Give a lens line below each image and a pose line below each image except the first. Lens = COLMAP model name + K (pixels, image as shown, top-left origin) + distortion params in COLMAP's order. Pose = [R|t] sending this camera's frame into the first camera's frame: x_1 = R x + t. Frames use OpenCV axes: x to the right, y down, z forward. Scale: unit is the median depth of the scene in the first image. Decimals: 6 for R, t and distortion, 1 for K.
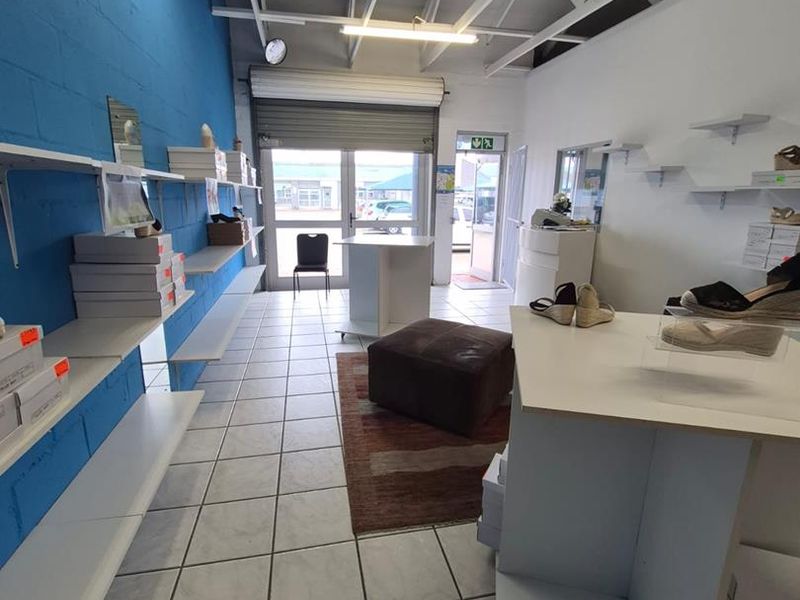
lens RADIAL K [[413.4, 0, 396.9], [0, 413.4, 302.3], [0, 0, 1]] dist [-0.006224, -0.001880]
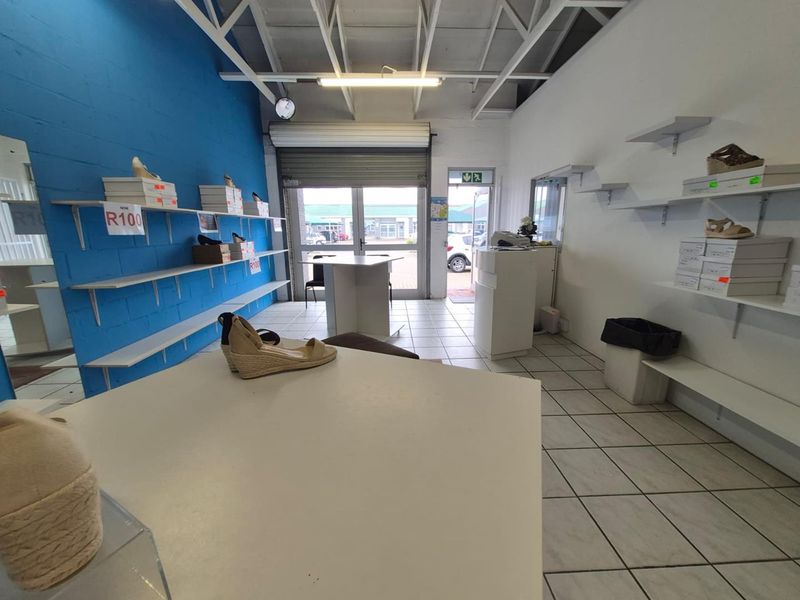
lens RADIAL K [[317.4, 0, 402.5], [0, 317.4, 296.1], [0, 0, 1]] dist [0.003026, -0.000658]
pose [[0.986894, 0.018246, -0.160332, 0.210977], [-0.024923, 0.998899, -0.039733, -0.015708], [0.159431, 0.043208, 0.986263, 0.134782]]
